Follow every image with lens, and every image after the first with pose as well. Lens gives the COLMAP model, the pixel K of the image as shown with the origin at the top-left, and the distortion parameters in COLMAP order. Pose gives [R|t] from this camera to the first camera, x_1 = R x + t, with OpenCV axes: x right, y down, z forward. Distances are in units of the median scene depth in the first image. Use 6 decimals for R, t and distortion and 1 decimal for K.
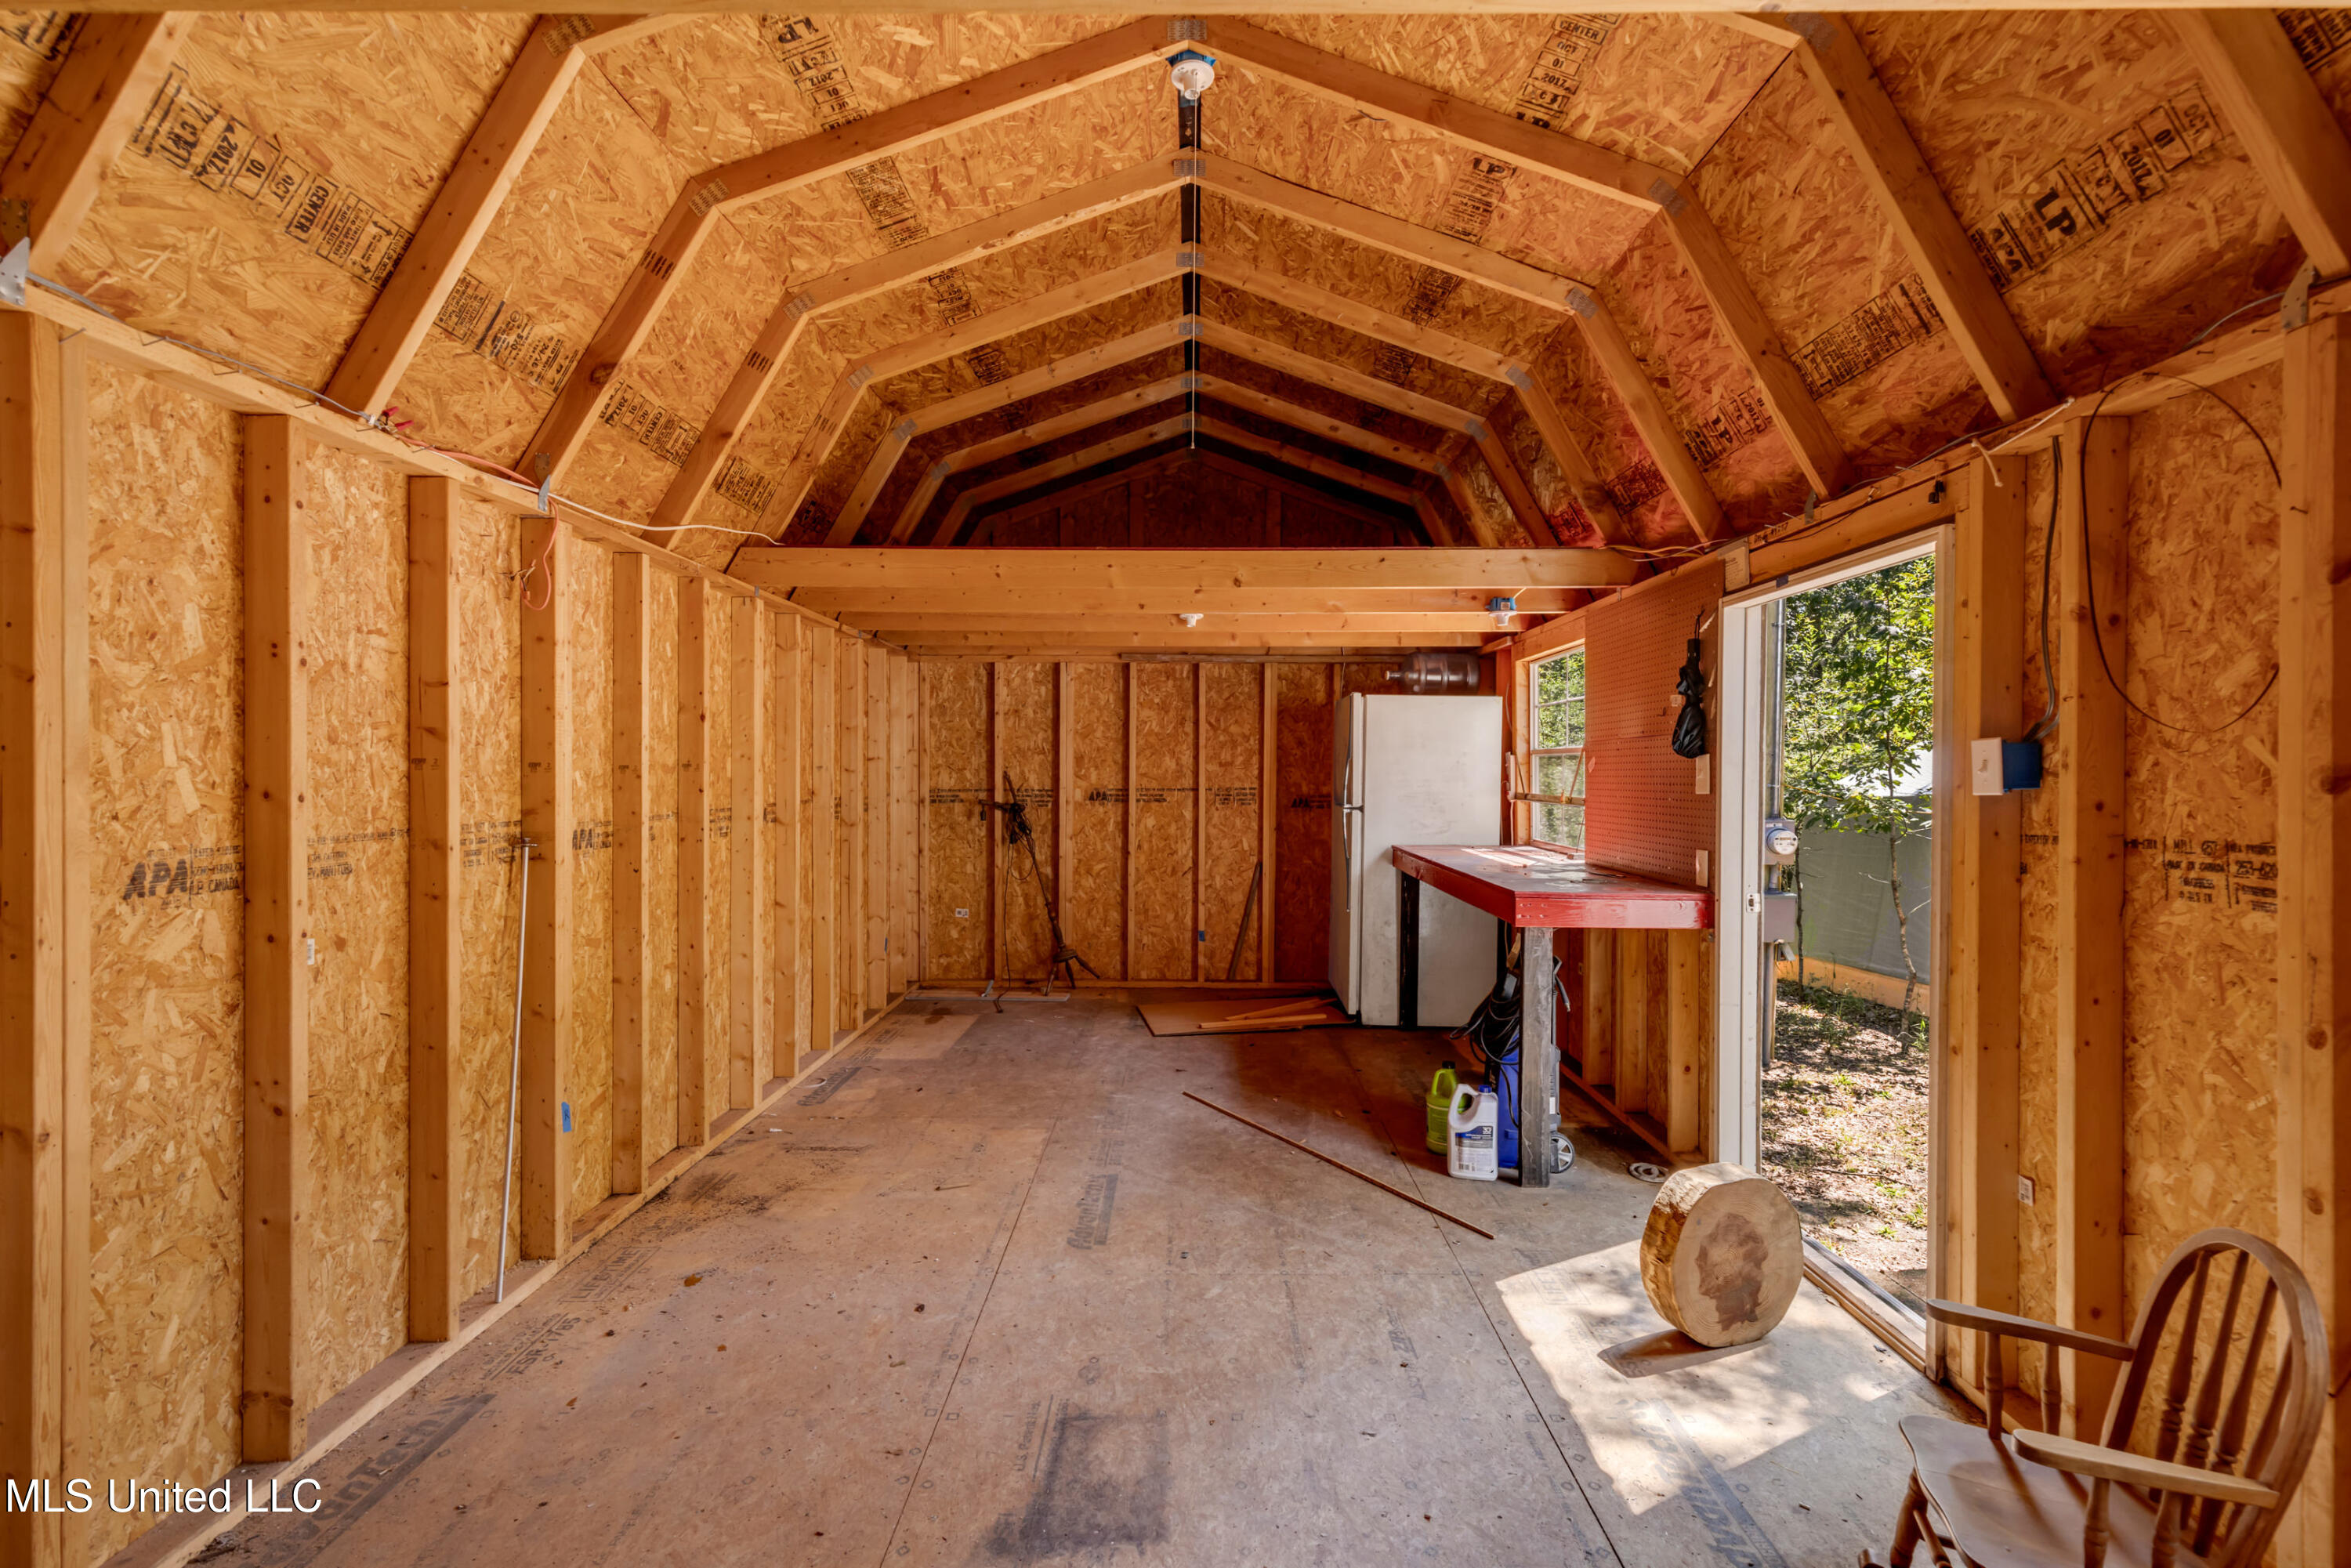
lens RADIAL K [[1050.3, 0, 1172.7], [0, 1050.3, 782.8], [0, 0, 1]] dist [0.014152, -0.000307]
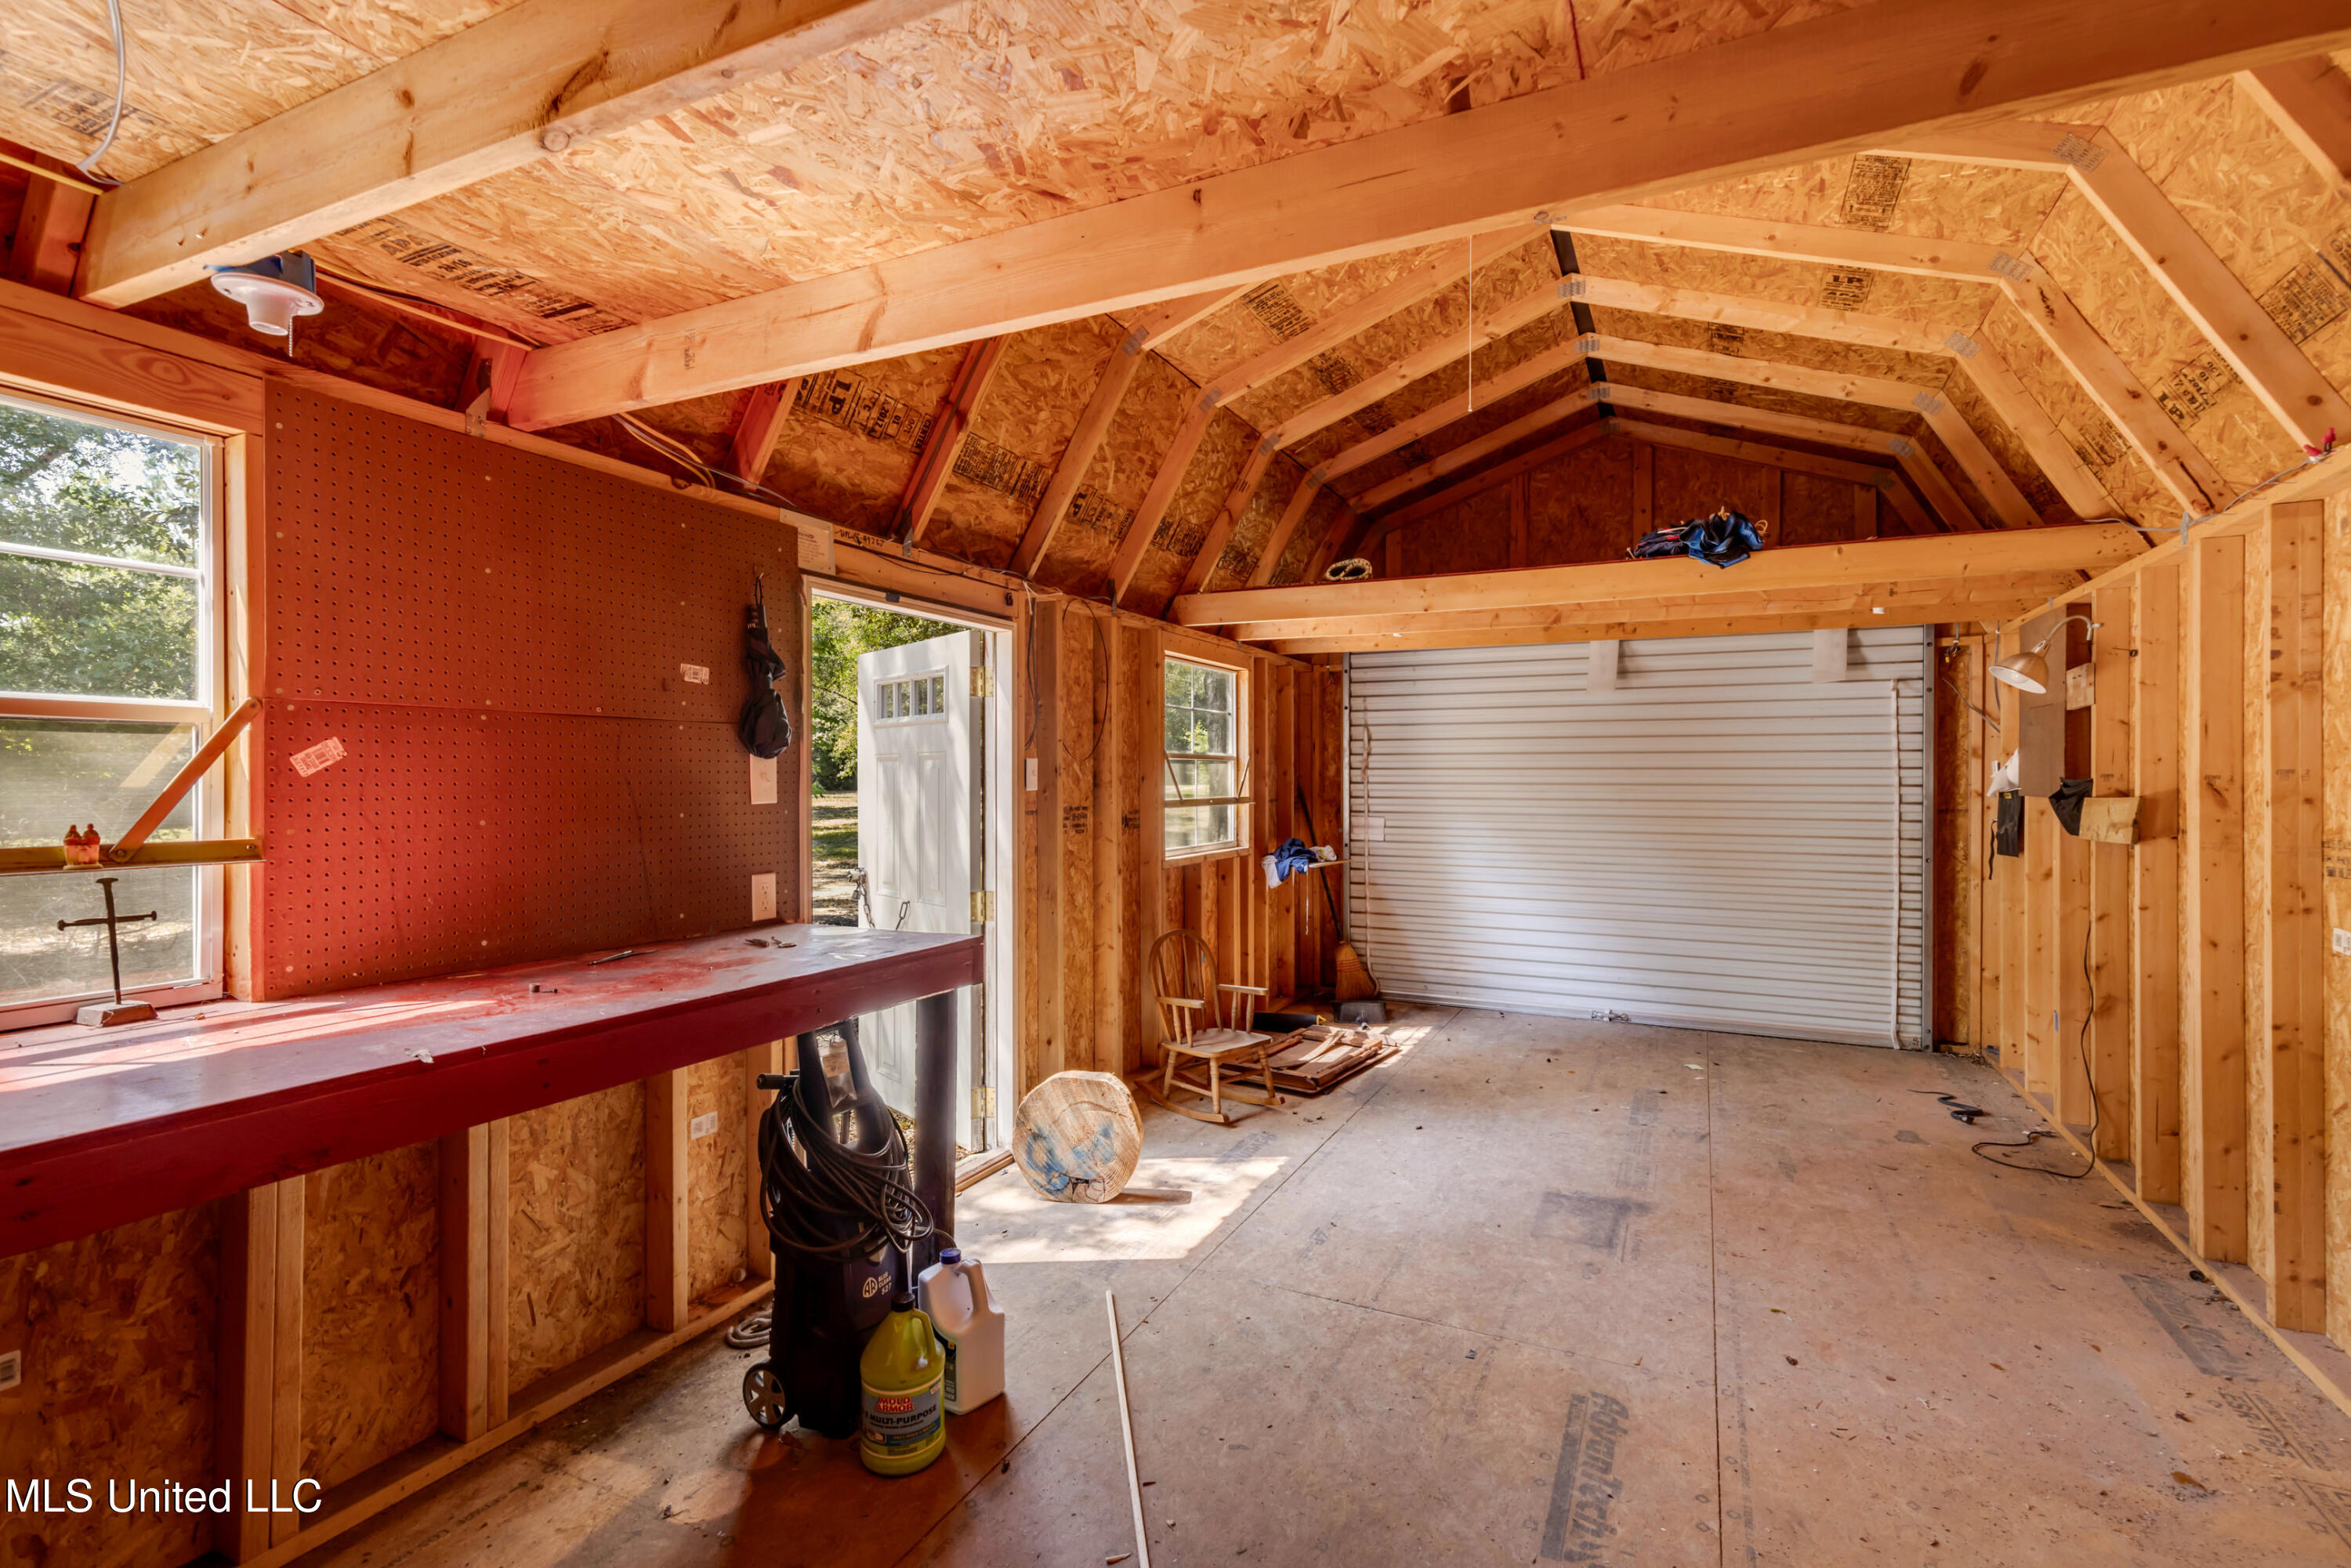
lens RADIAL K [[1050.3, 0, 1169.8], [0, 1050.3, 777.4], [0, 0, 1]] dist [0.014152, -0.000307]
pose [[-0.899722, -0.001657, 0.436459, -0.165181], [-0.000309, 0.999995, 0.003159, -0.015188], [-0.436462, 0.002707, -0.899718, 2.204735]]
